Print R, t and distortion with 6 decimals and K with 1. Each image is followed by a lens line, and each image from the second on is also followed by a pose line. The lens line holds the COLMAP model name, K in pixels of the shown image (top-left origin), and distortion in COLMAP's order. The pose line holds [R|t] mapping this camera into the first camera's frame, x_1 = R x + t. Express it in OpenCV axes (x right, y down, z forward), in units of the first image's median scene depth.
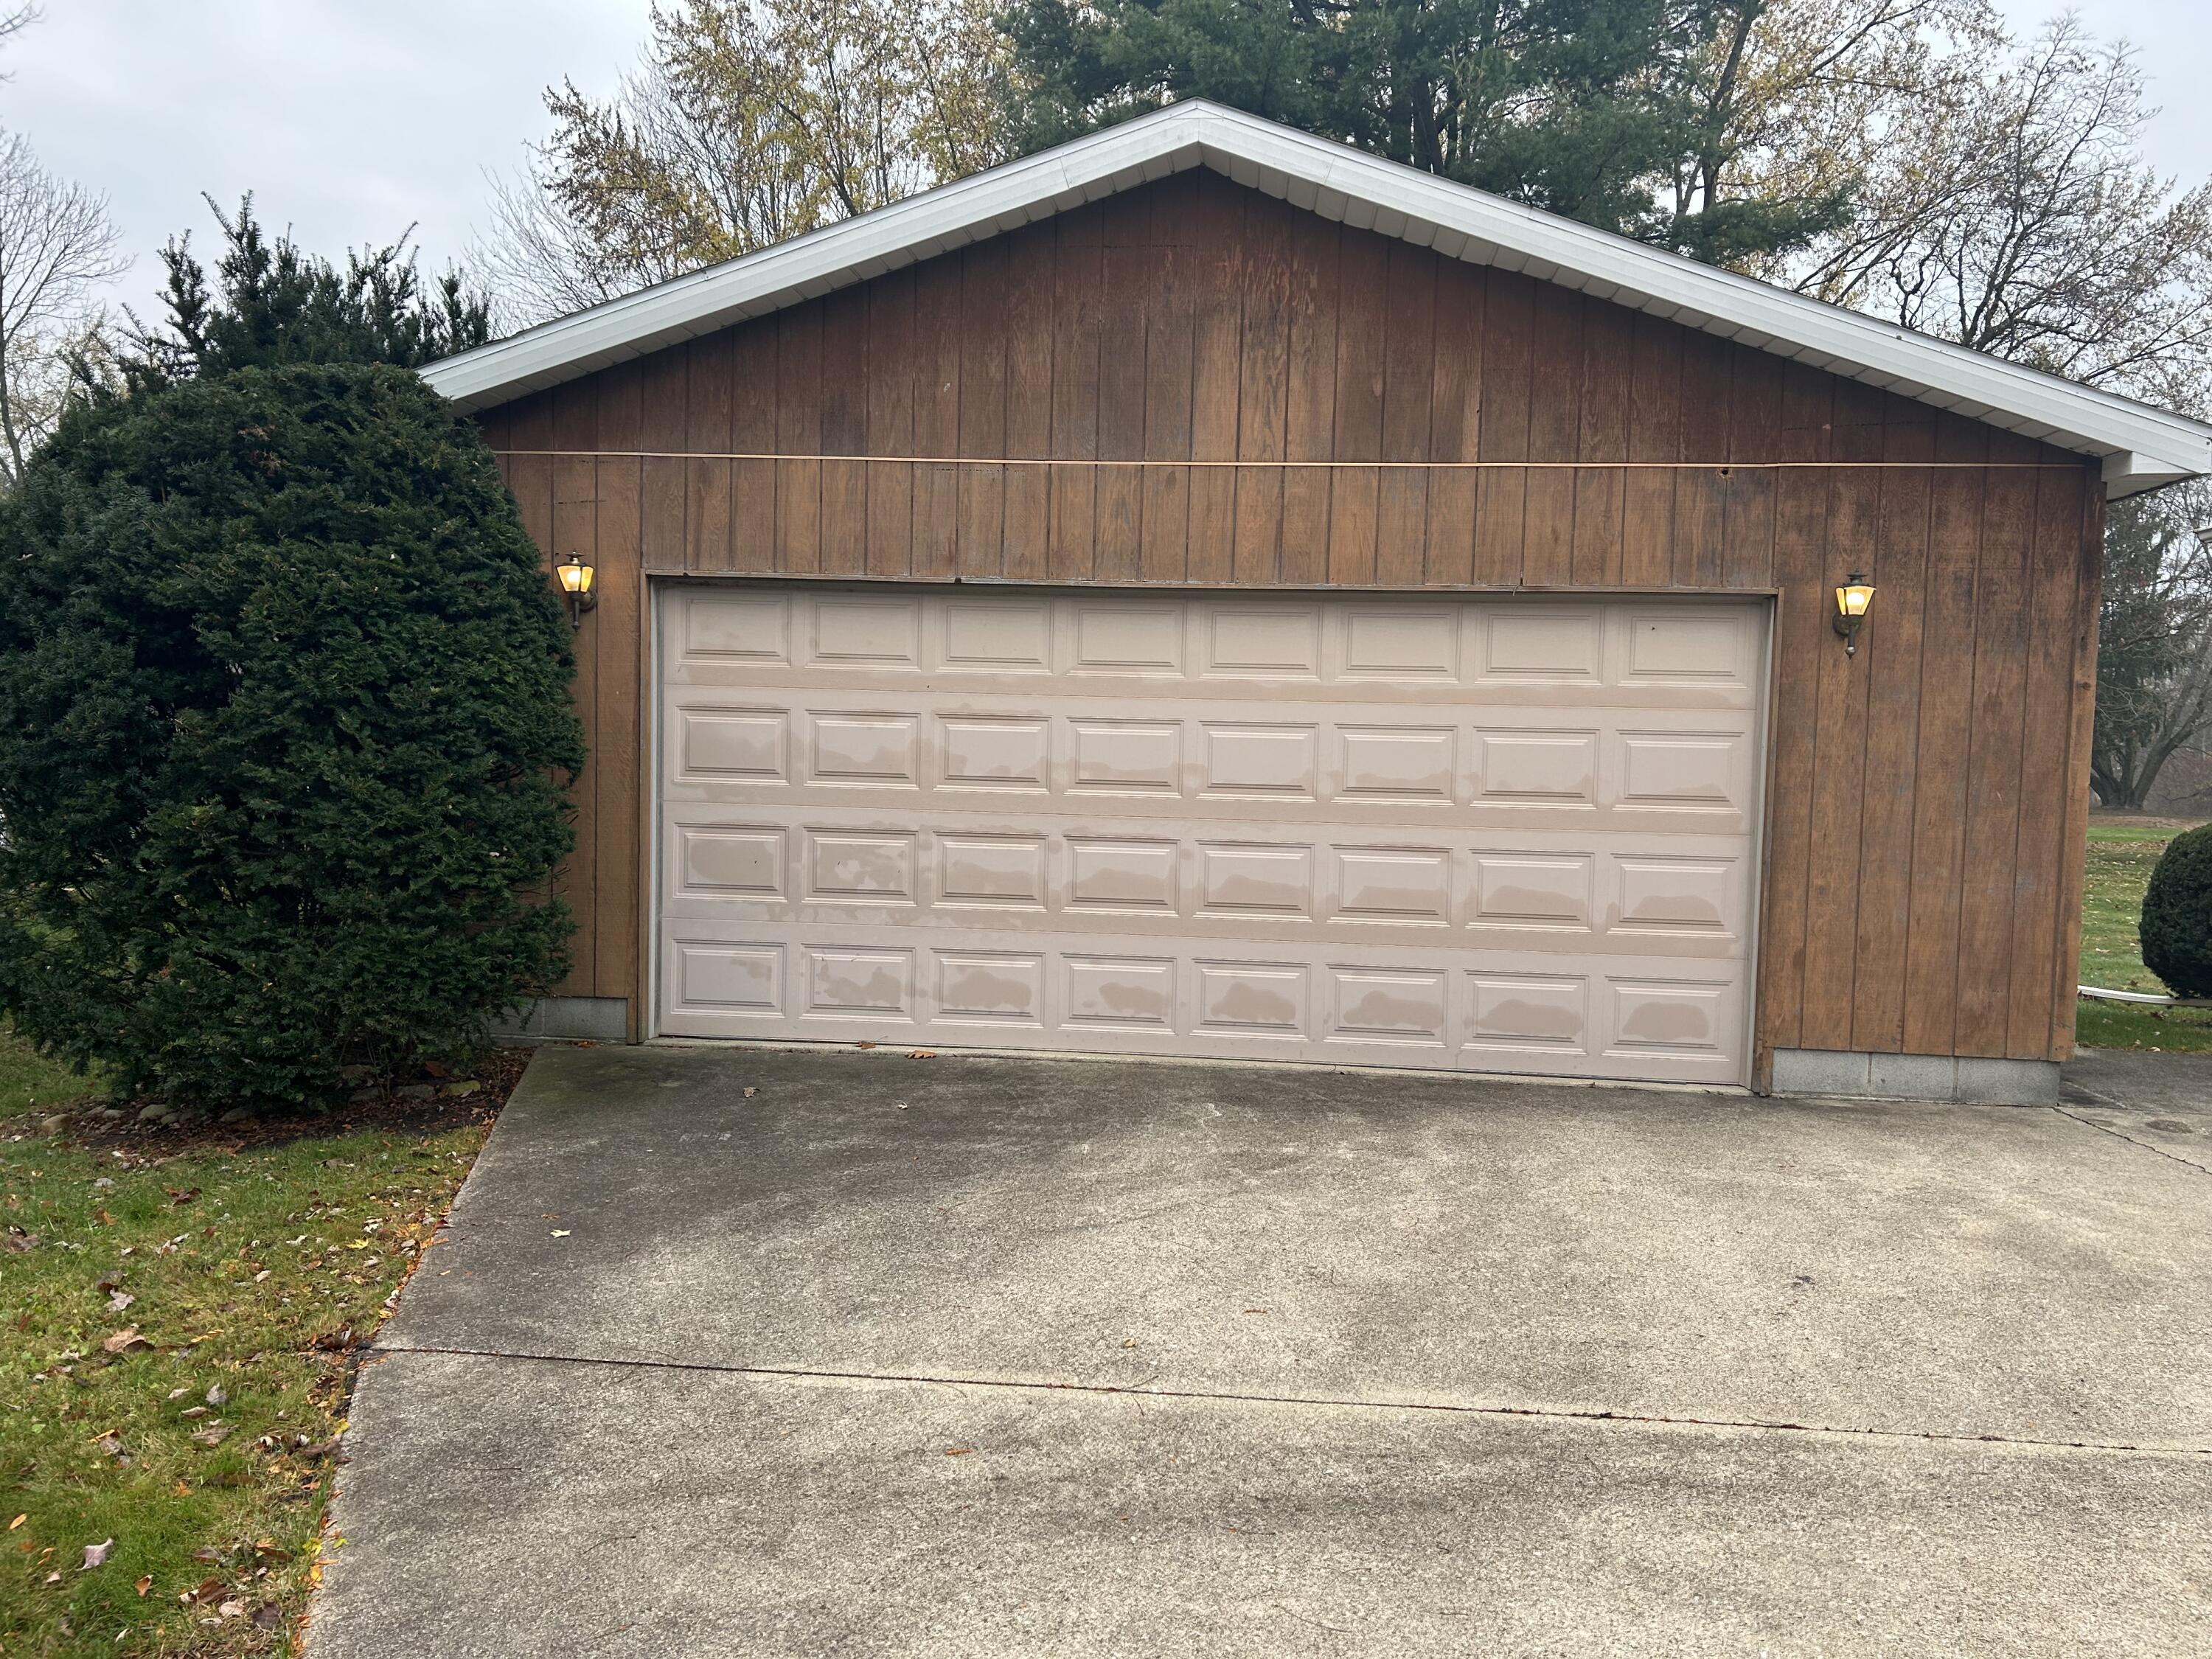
lens RADIAL K [[1652.6, 0, 1106.0], [0, 1652.6, 829.5], [0, 0, 1]] dist [0.020144, -0.004098]
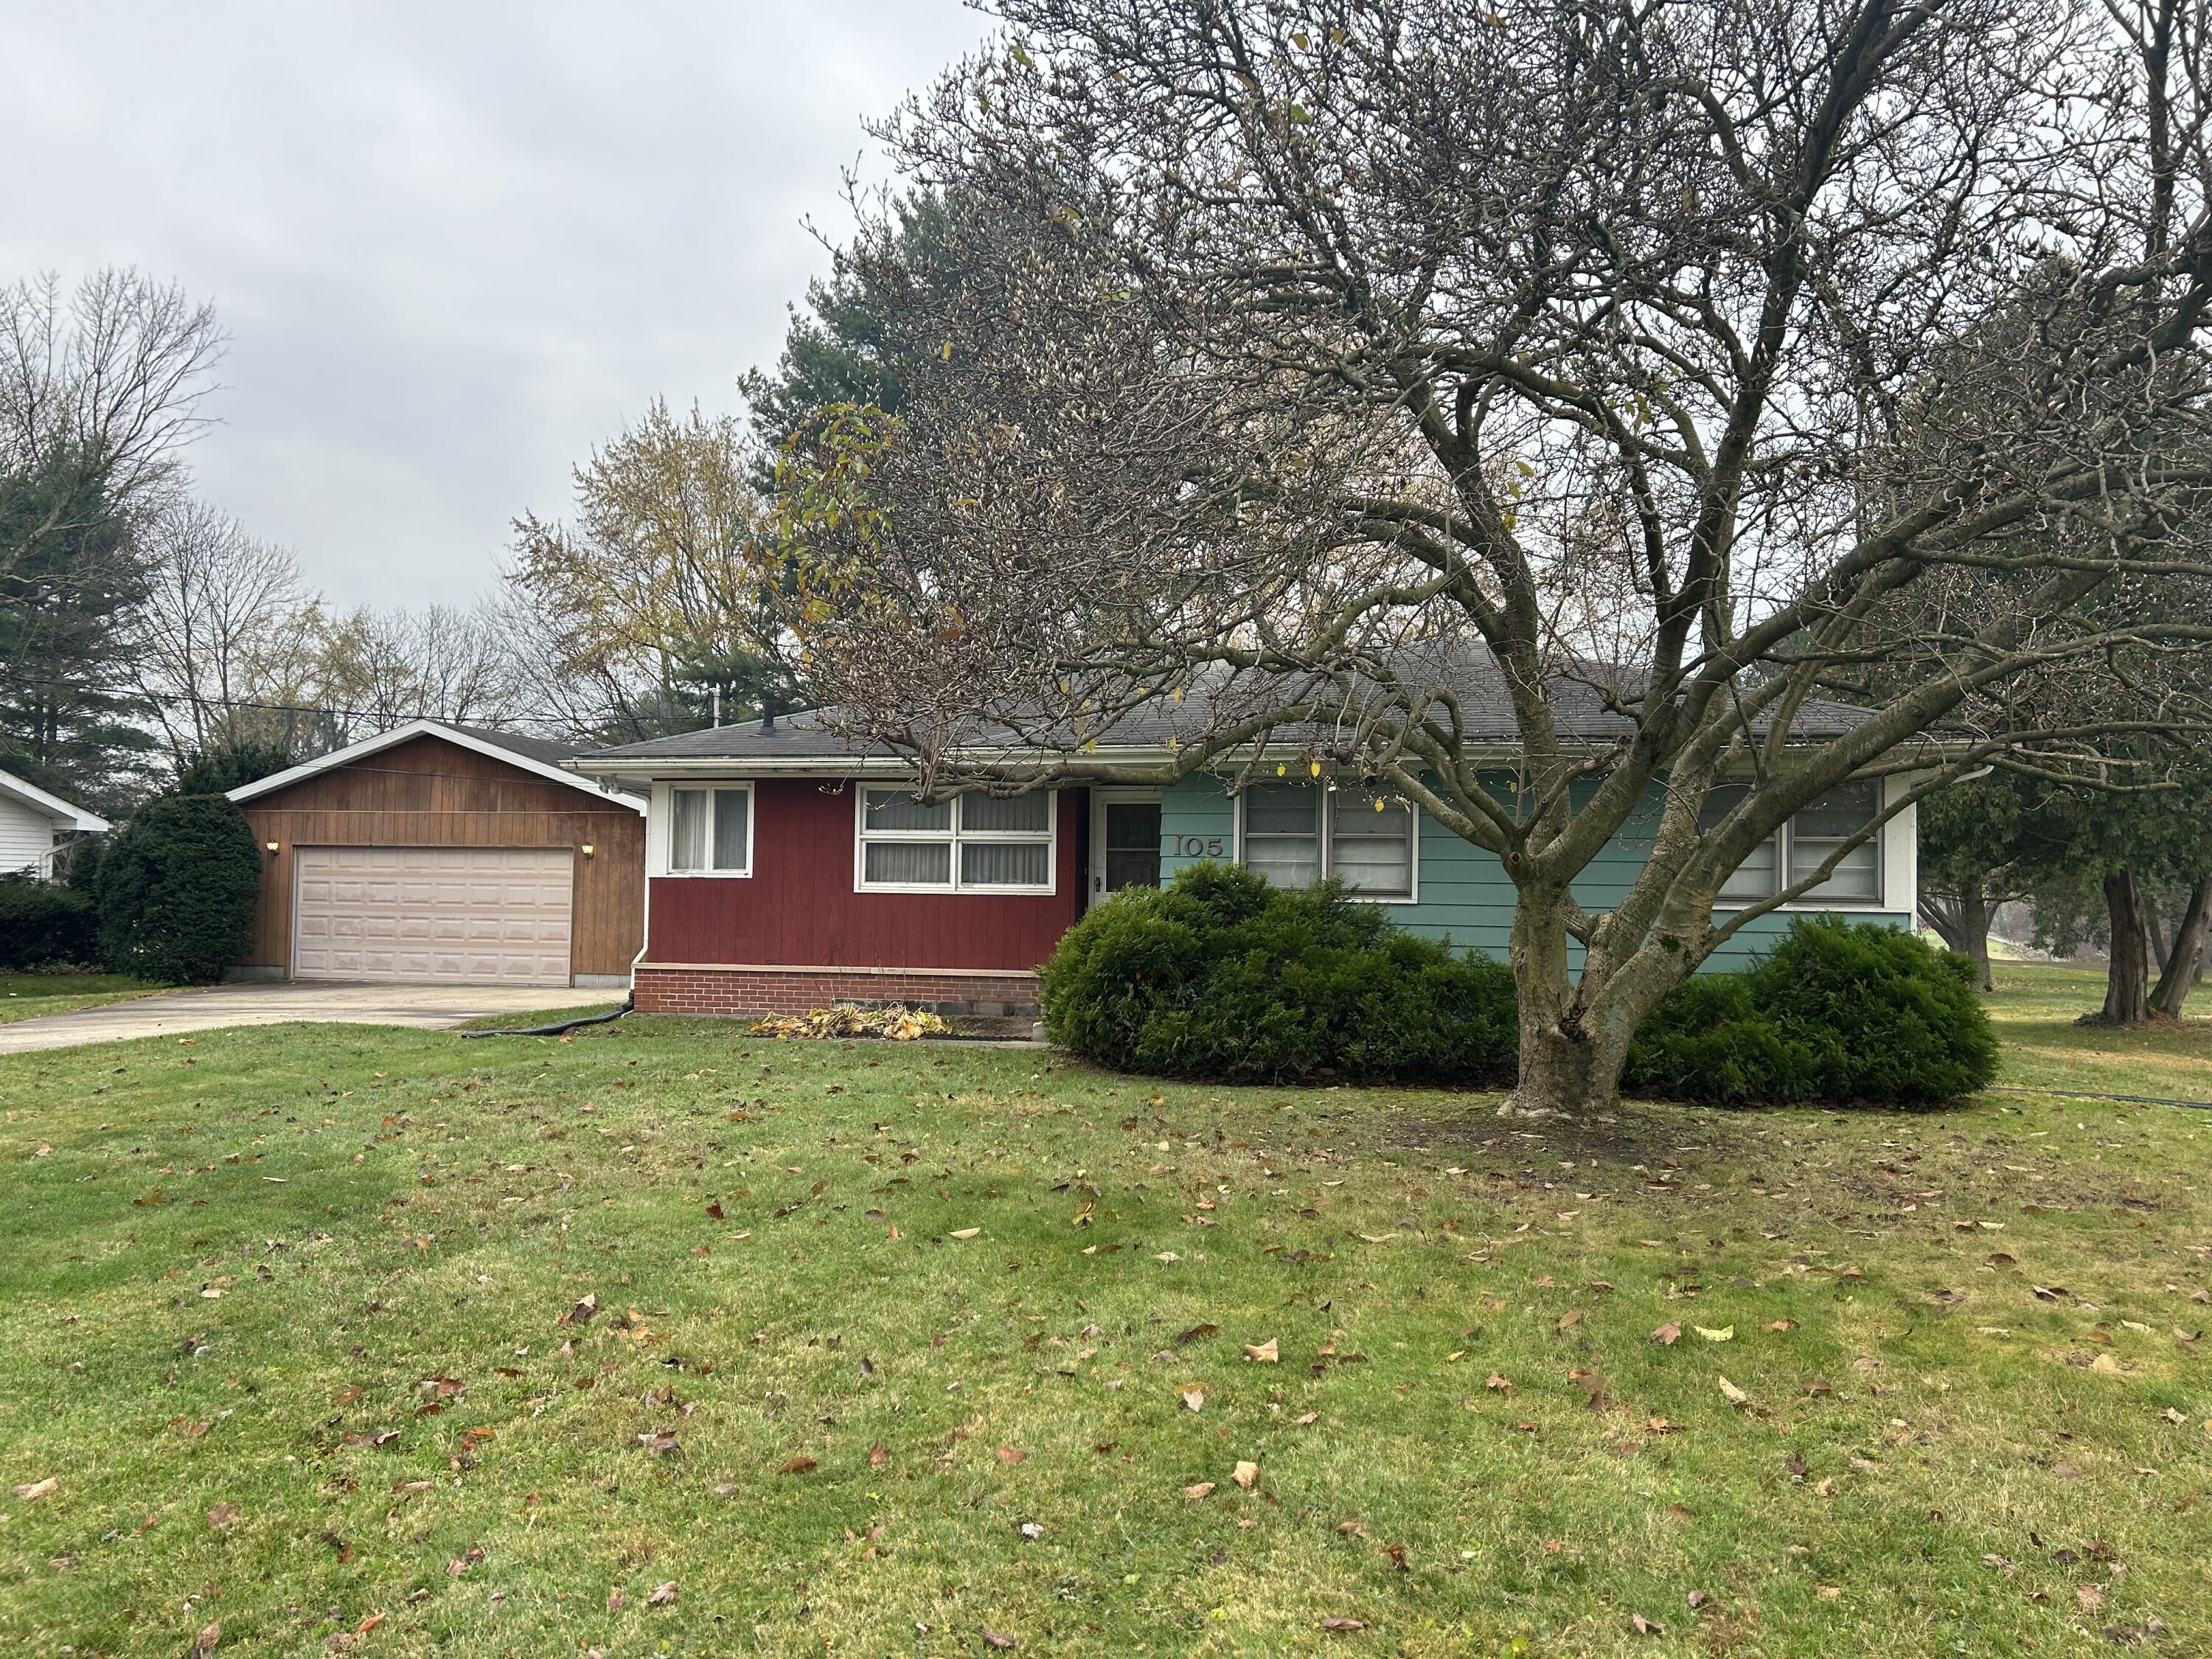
lens RADIAL K [[1652.6, 0, 1106.0], [0, 1652.6, 829.5], [0, 0, 1]] dist [0.020144, -0.004098]
pose [[0.992820, -0.016412, -0.118491, 1.928374], [0.004231, 0.994741, -0.102332, 0.189436], [0.119547, 0.101096, 0.987668, -2.370127]]
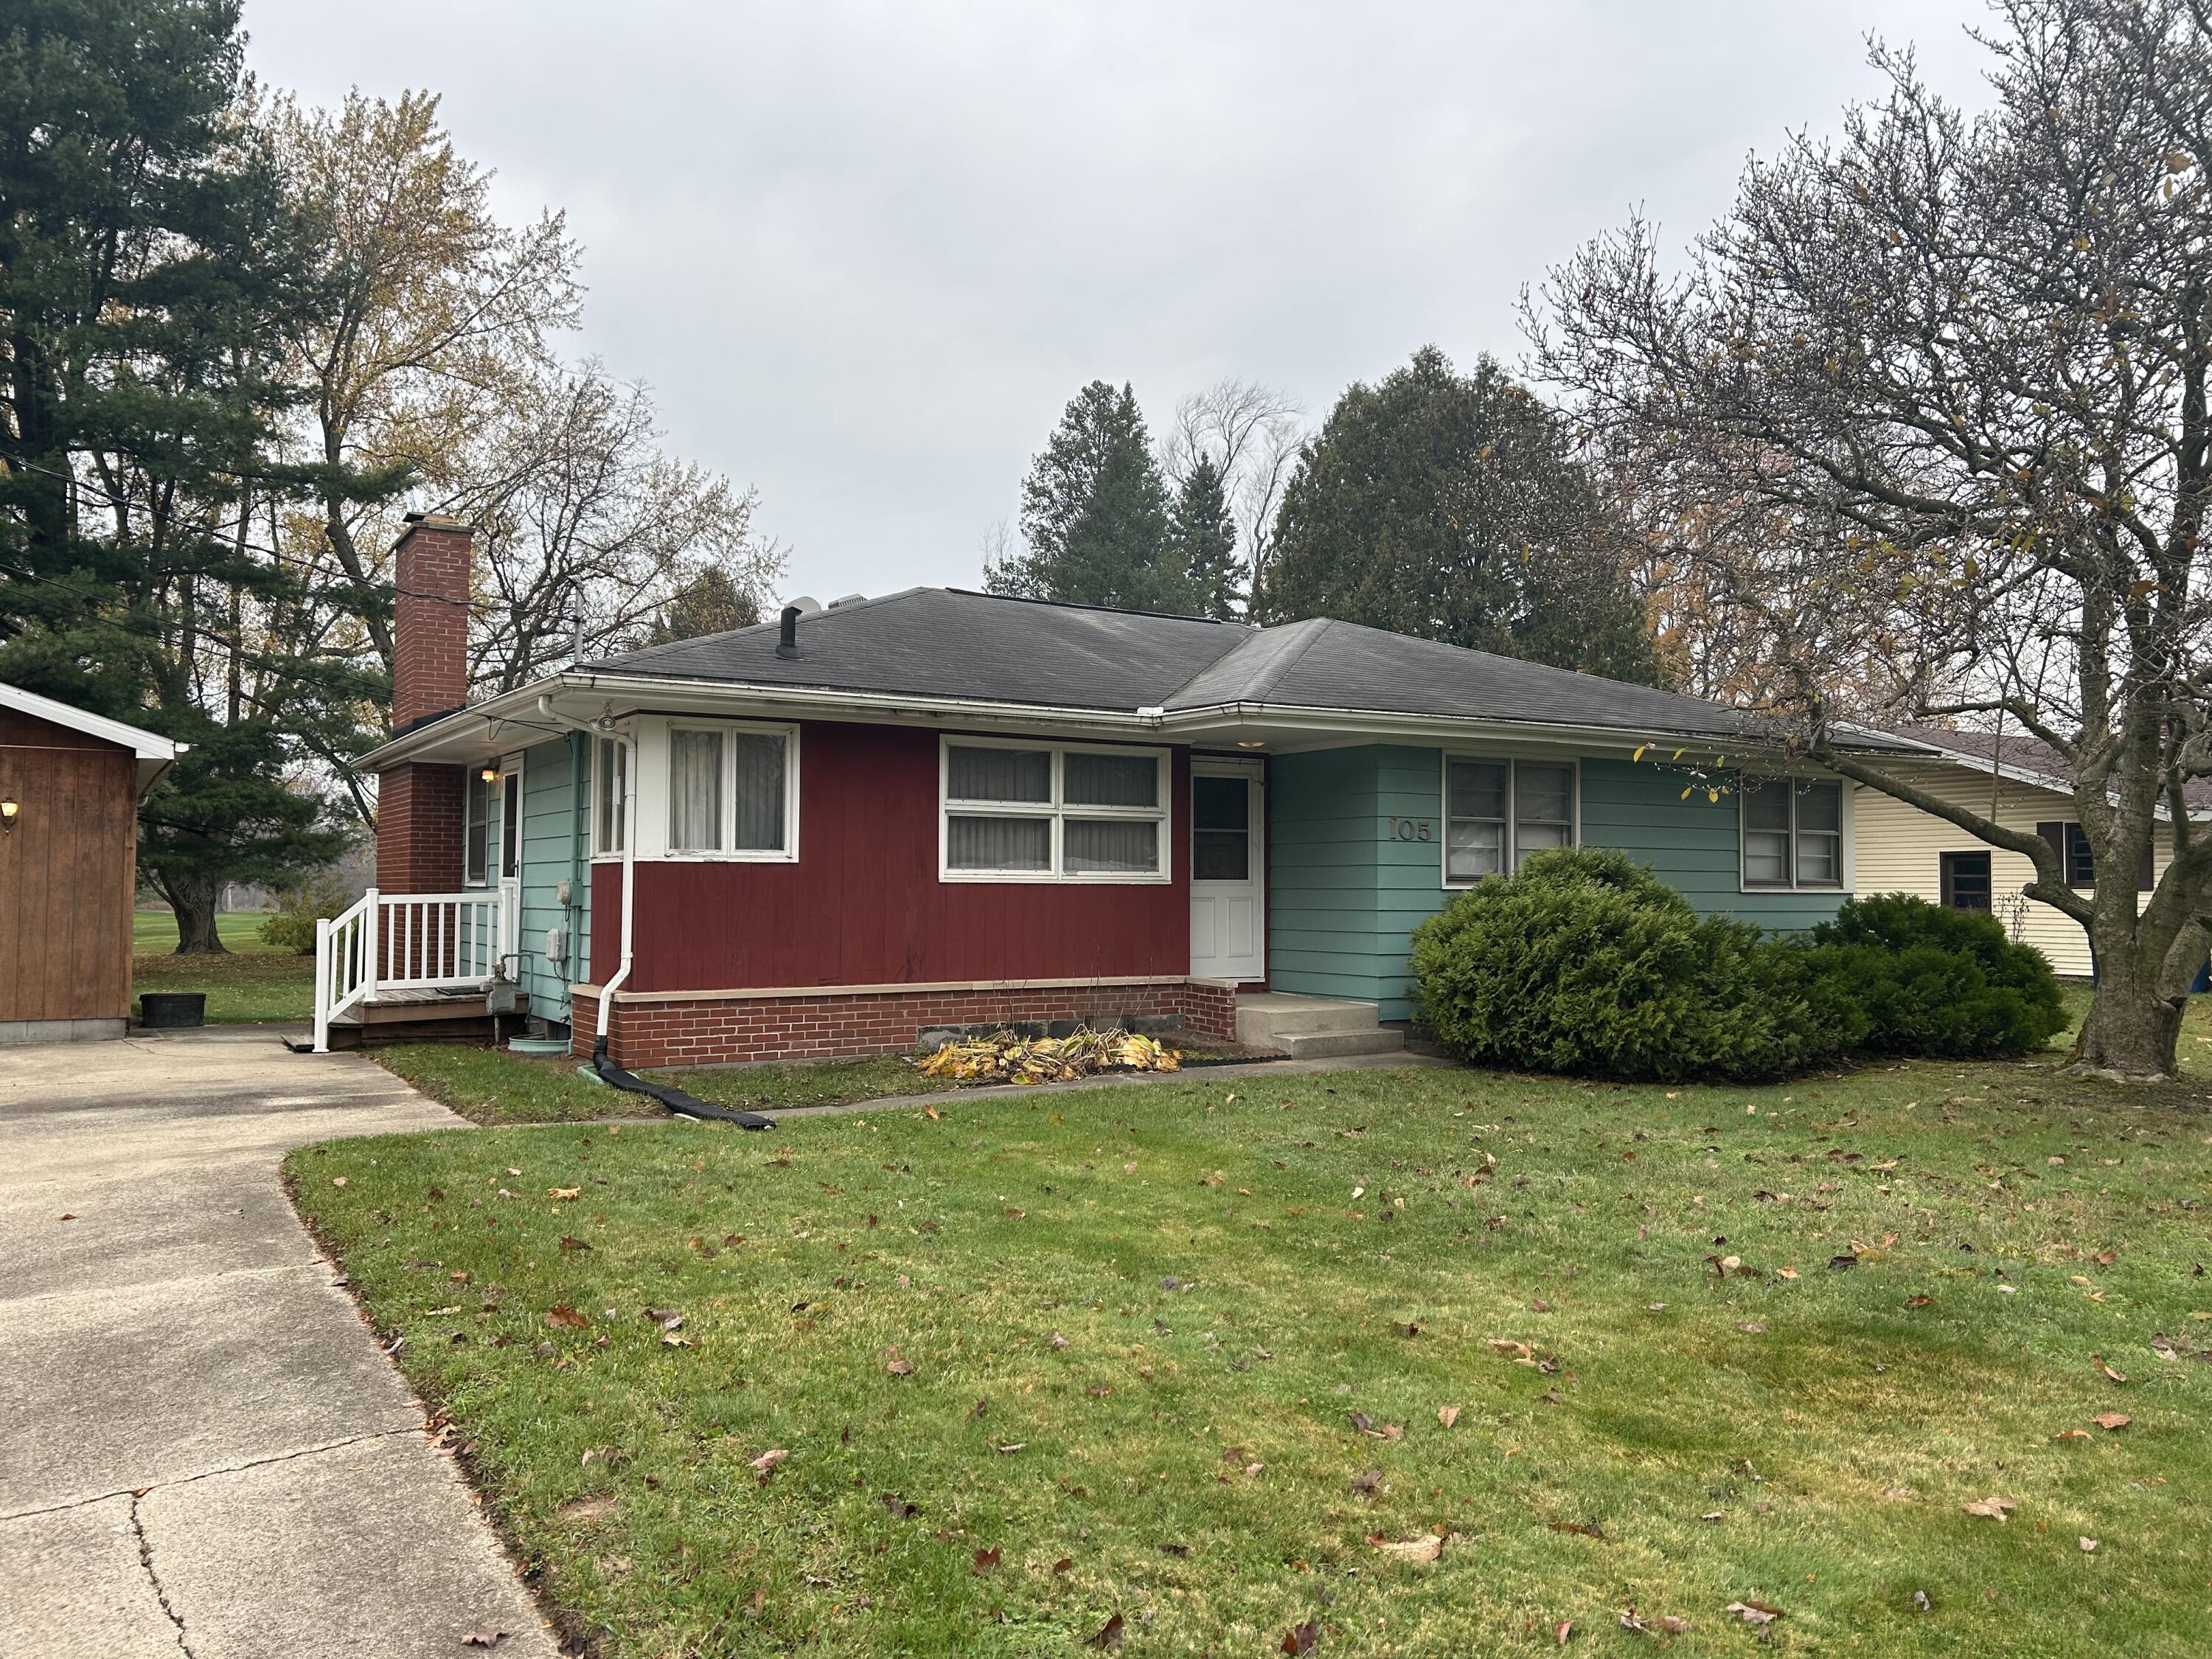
lens RADIAL K [[1652.6, 0, 1106.0], [0, 1652.6, 829.5], [0, 0, 1]] dist [0.020144, -0.004098]
pose [[0.783614, -0.000136, 0.621248, 0.212710], [0.051215, 0.996610, -0.064382, 0.095391], [-0.619133, 0.082268, 0.780965, -1.493872]]
